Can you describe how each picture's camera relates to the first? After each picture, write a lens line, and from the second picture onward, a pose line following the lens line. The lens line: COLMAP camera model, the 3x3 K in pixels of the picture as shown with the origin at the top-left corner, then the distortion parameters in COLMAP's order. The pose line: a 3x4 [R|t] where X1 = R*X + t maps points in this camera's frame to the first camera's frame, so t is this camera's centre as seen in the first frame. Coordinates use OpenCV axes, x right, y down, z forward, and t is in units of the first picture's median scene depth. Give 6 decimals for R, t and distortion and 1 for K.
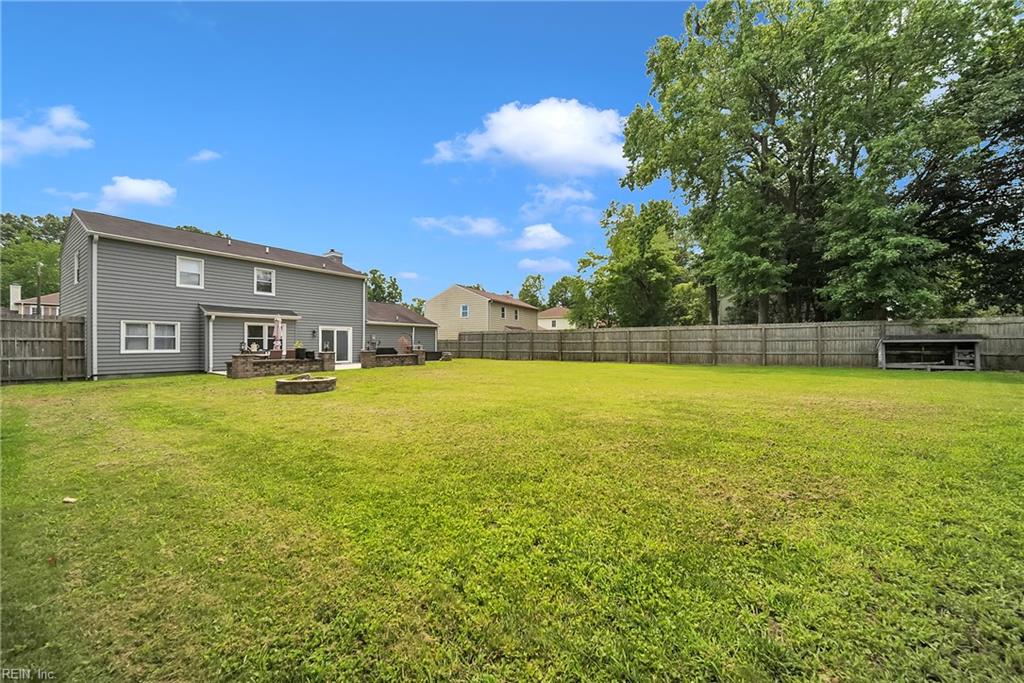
lens RADIAL K [[368.0, 0, 516.4], [0, 368.0, 344.7], [0, 0, 1]] dist [-0.000909, -0.000066]
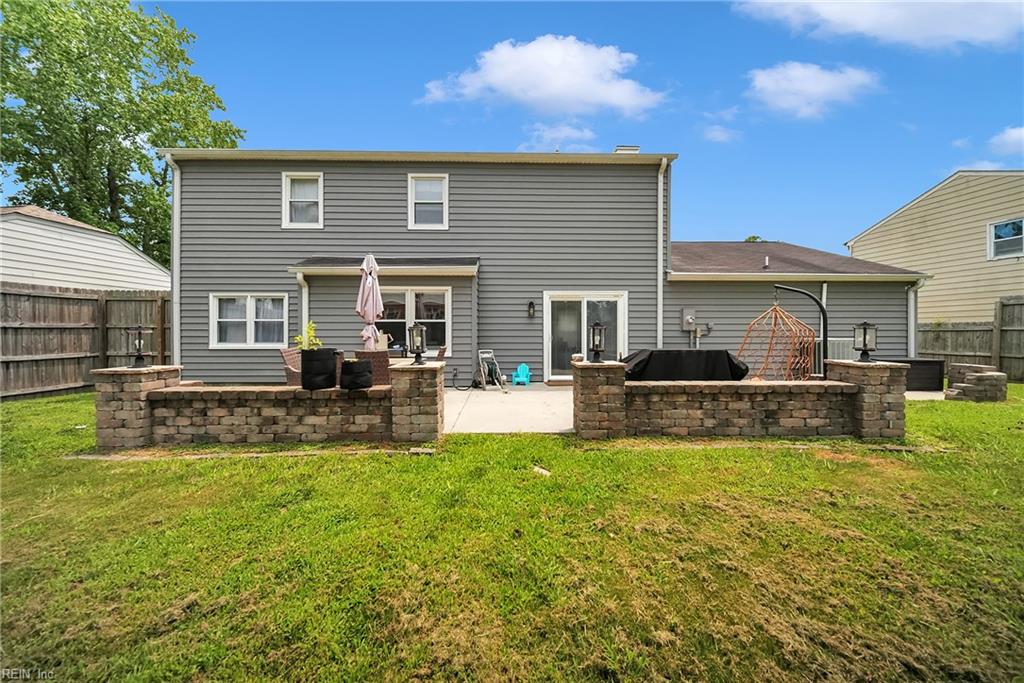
lens RADIAL K [[353.9, 0, 516.0], [0, 353.9, 329.4], [0, 0, 1]] dist [-0.000269, -0.000016]
pose [[0.564511, -0.008055, -0.825387, -0.253405], [-0.003592, 0.999919, -0.012215, -0.001798], [0.825418, 0.009860, 0.564436, 0.863241]]
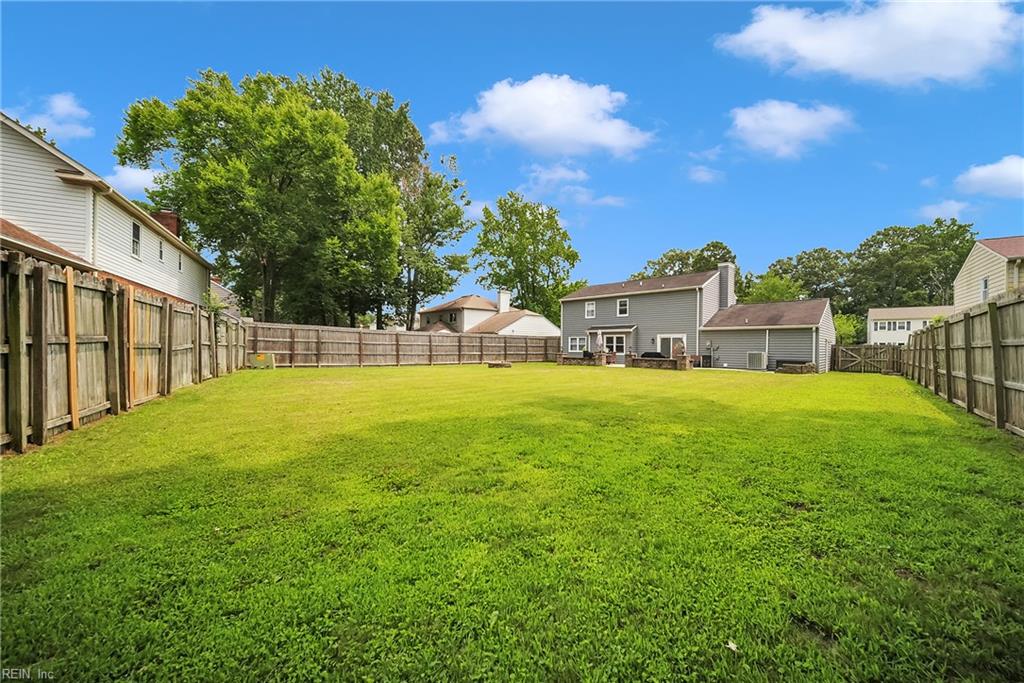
lens RADIAL K [[368.0, 0, 516.4], [0, 368.0, 344.7], [0, 0, 1]] dist [-0.000909, -0.000066]
pose [[-0.225584, -0.014446, -0.974117, 0.918197], [-0.021605, 0.999718, -0.009823, 0.006844], [0.973984, 0.018830, -0.225832, 0.946920]]
